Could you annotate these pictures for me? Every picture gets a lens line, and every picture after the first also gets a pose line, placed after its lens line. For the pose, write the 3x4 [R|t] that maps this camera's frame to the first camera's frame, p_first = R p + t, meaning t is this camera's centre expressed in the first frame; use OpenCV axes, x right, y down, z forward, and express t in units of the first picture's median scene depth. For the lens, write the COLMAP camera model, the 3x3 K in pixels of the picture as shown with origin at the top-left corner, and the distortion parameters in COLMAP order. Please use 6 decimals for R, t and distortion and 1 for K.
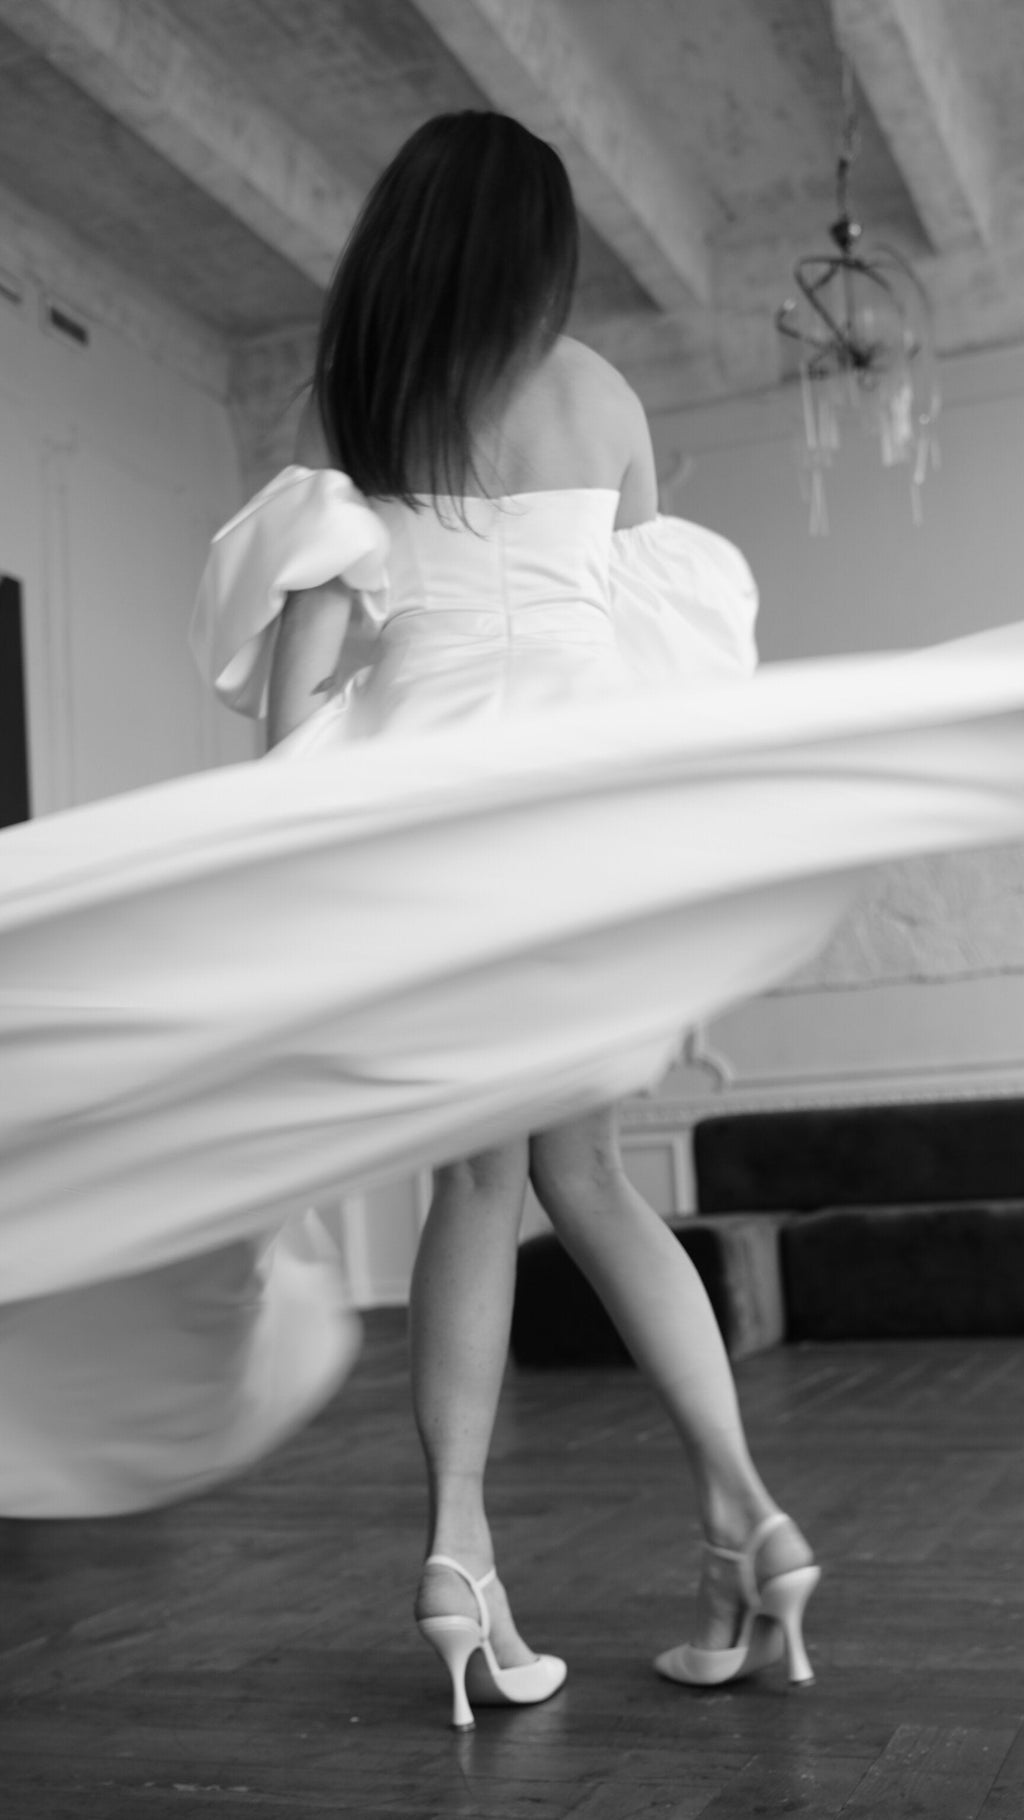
lens RADIAL K [[1964.4, 0, 516.1], [0, 1964.4, 910.6], [0, 0, 1]] dist [-0.013482, 0.000000]
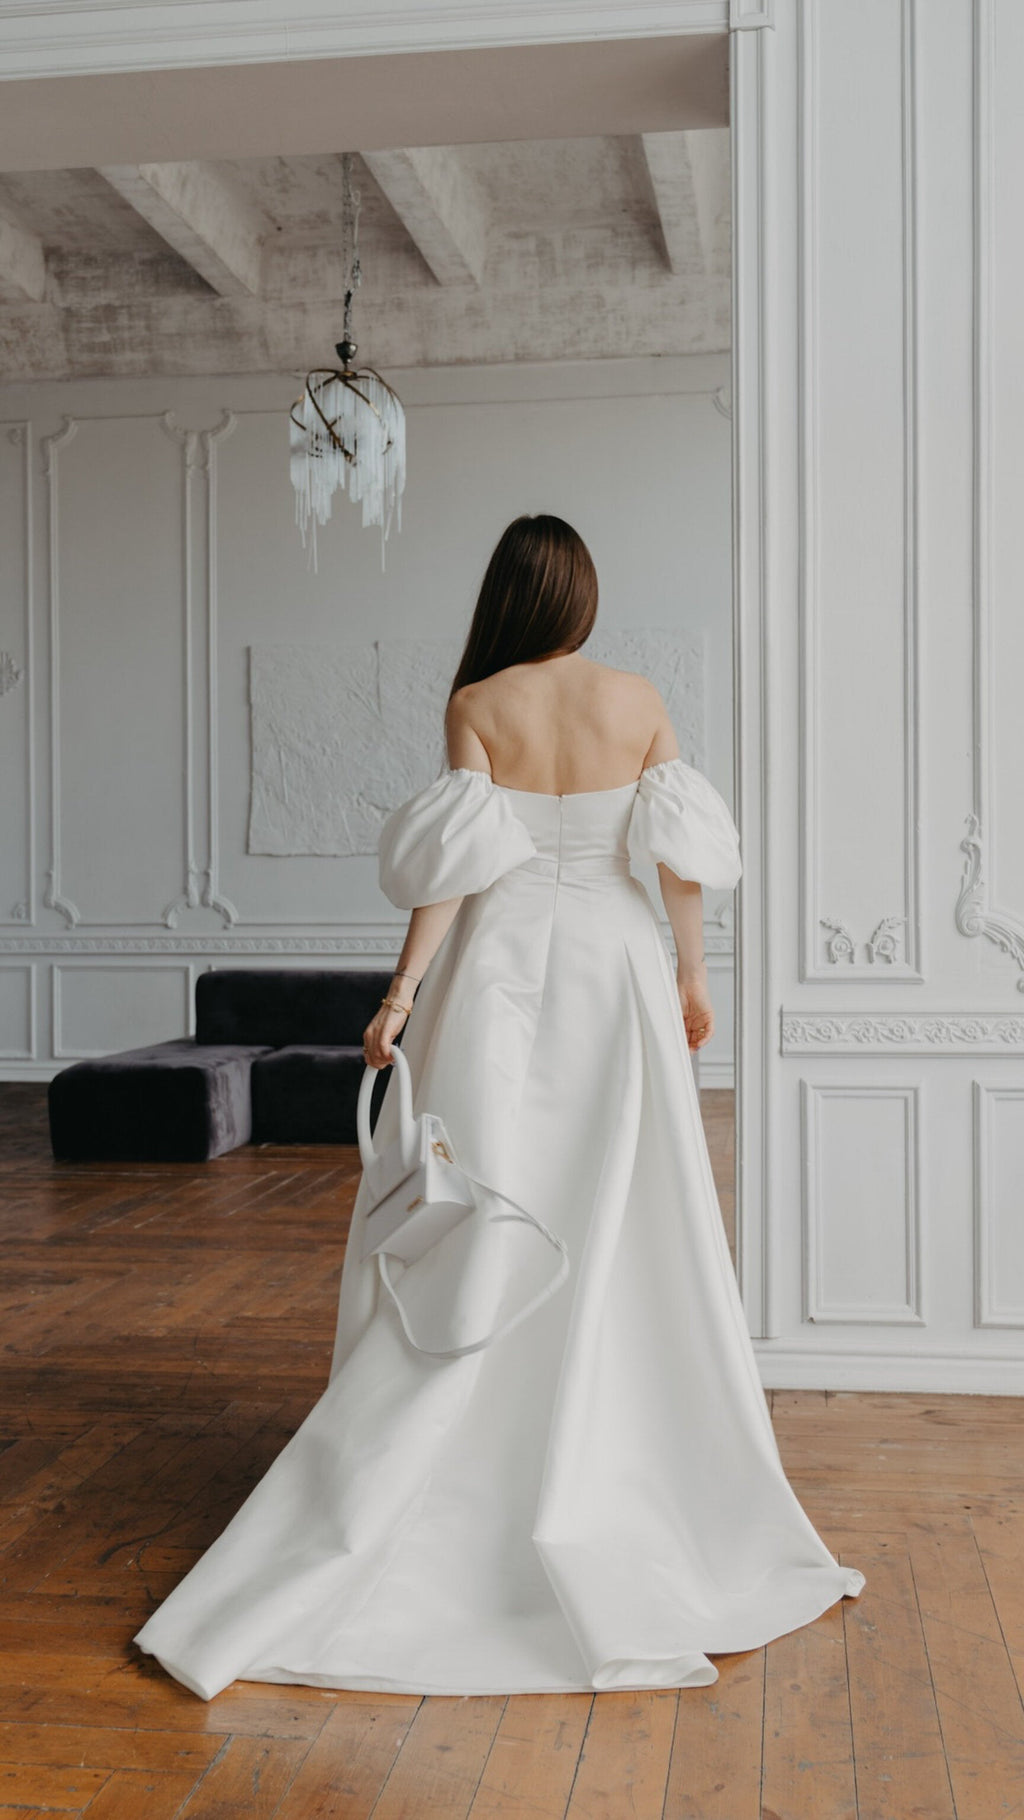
lens RADIAL K [[1964.4, 0, 545.3], [0, 1964.4, 861.9], [0, 0, 1]] dist [-0.013482, 0.000000]
pose [[0.968782, 0.050497, 0.242719, -0.008683], [-0.079915, 0.990384, 0.112926, -0.130406], [-0.234682, -0.128798, 0.963502, -0.319267]]
